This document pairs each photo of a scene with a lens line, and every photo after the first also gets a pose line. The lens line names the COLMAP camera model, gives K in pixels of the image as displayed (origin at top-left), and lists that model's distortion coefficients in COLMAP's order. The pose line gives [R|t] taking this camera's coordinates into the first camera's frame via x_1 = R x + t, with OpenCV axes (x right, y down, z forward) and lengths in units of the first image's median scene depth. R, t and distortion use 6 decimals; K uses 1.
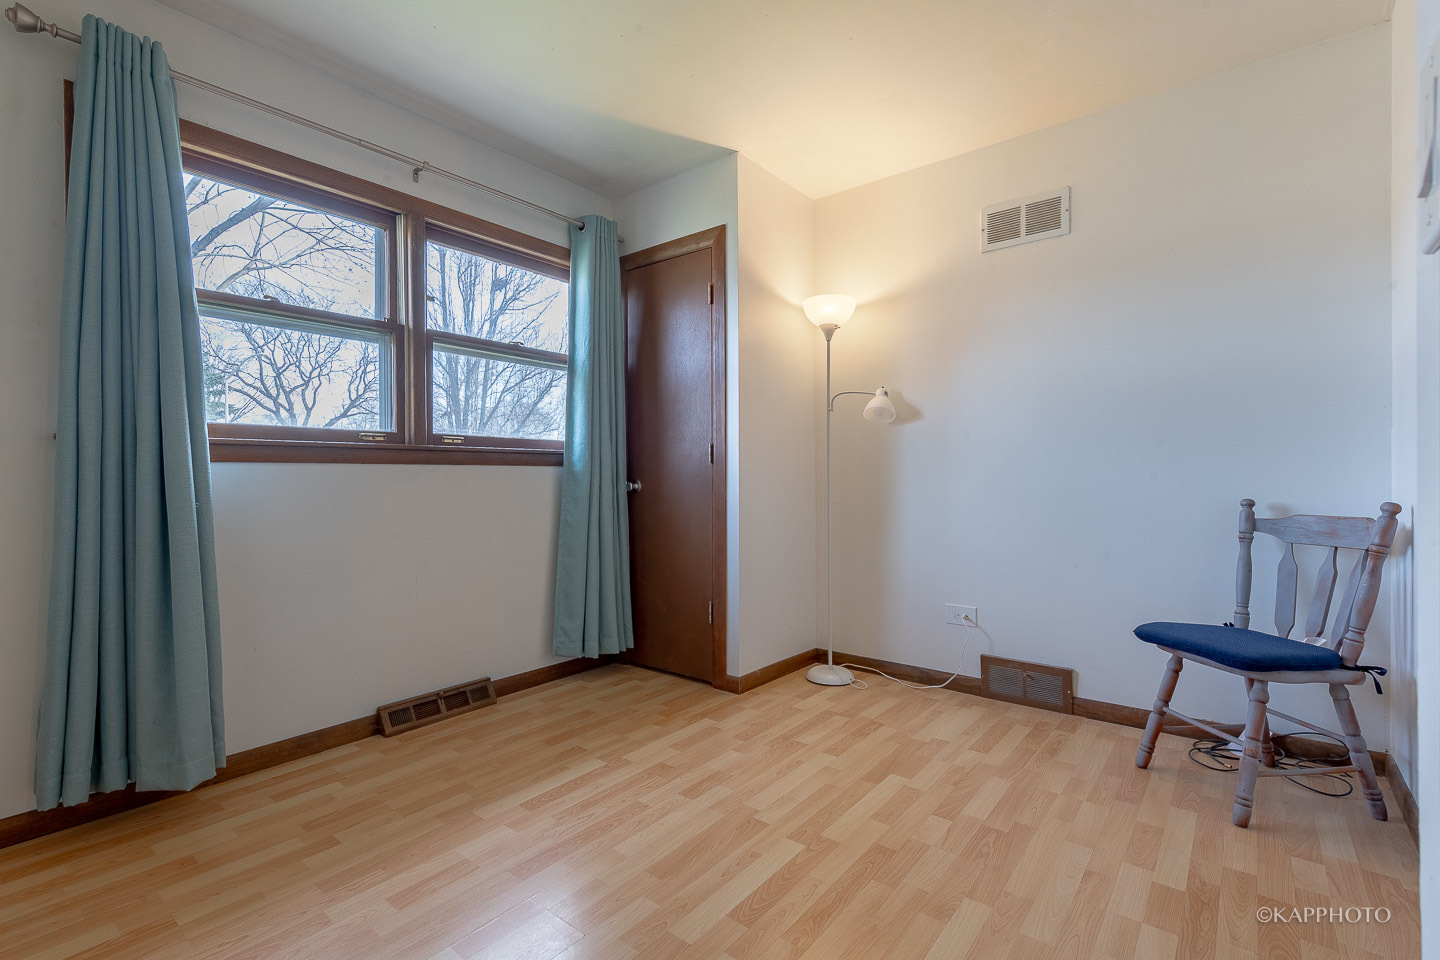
lens RADIAL K [[654.4, 0, 720.0], [0, 654.4, 480.0], [0, 0, 1]] dist [0.019764, -0.000424]
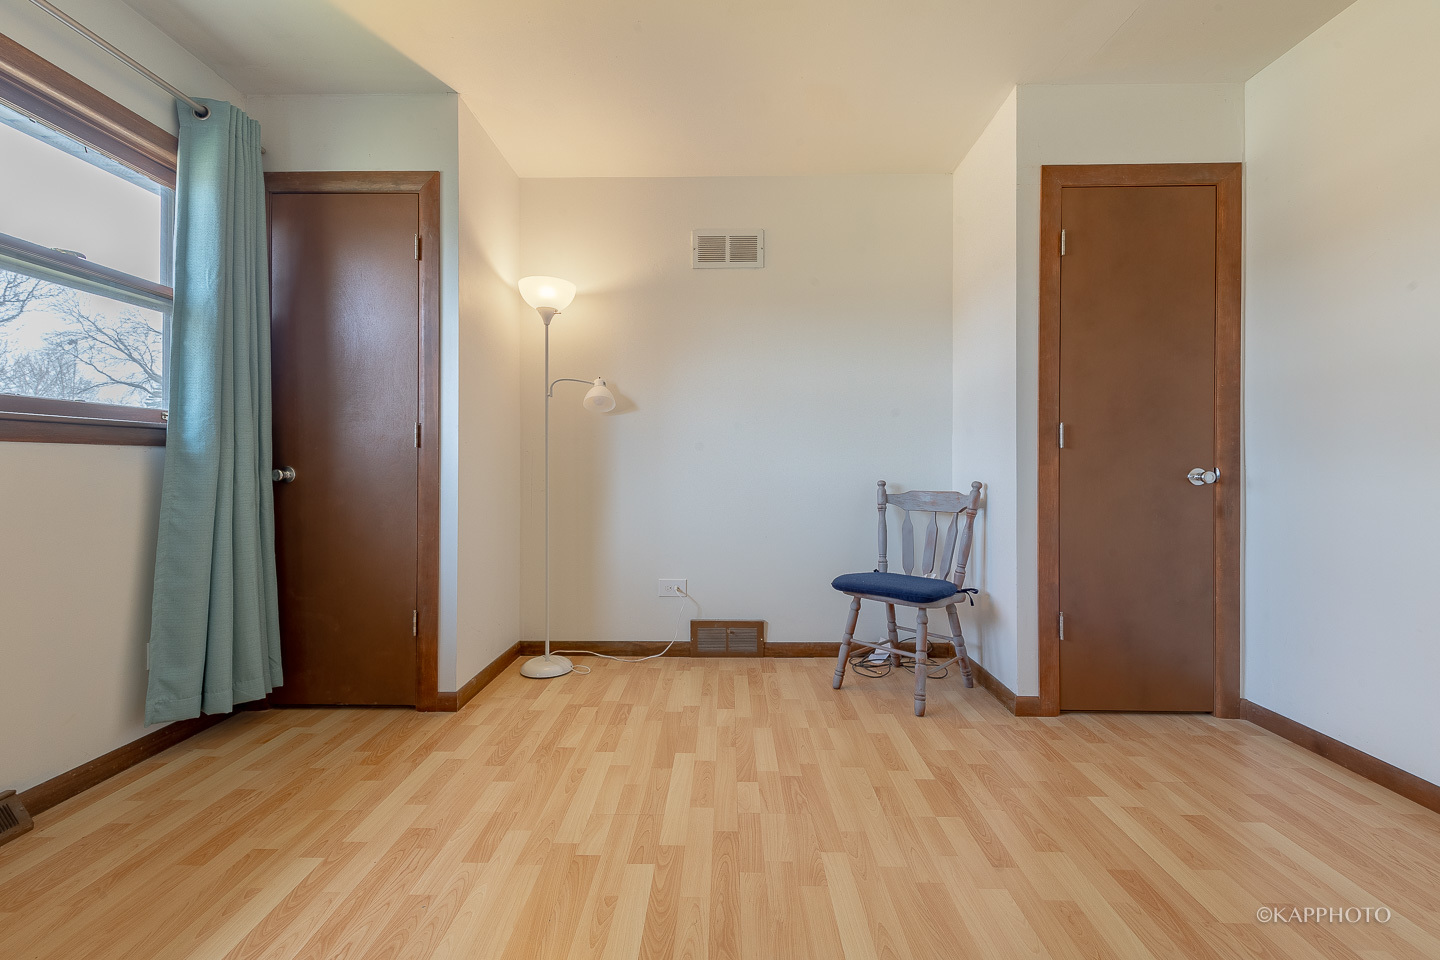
lens RADIAL K [[575.4, 0, 717.4], [0, 575.4, 464.0], [0, 0, 1]] dist [0.020252, -0.006343]
pose [[0.790420, 0.004401, 0.612550, -0.177729], [-0.001224, 0.999984, -0.005605, 0.000378], [-0.612565, 0.003681, 0.790412, 0.179662]]
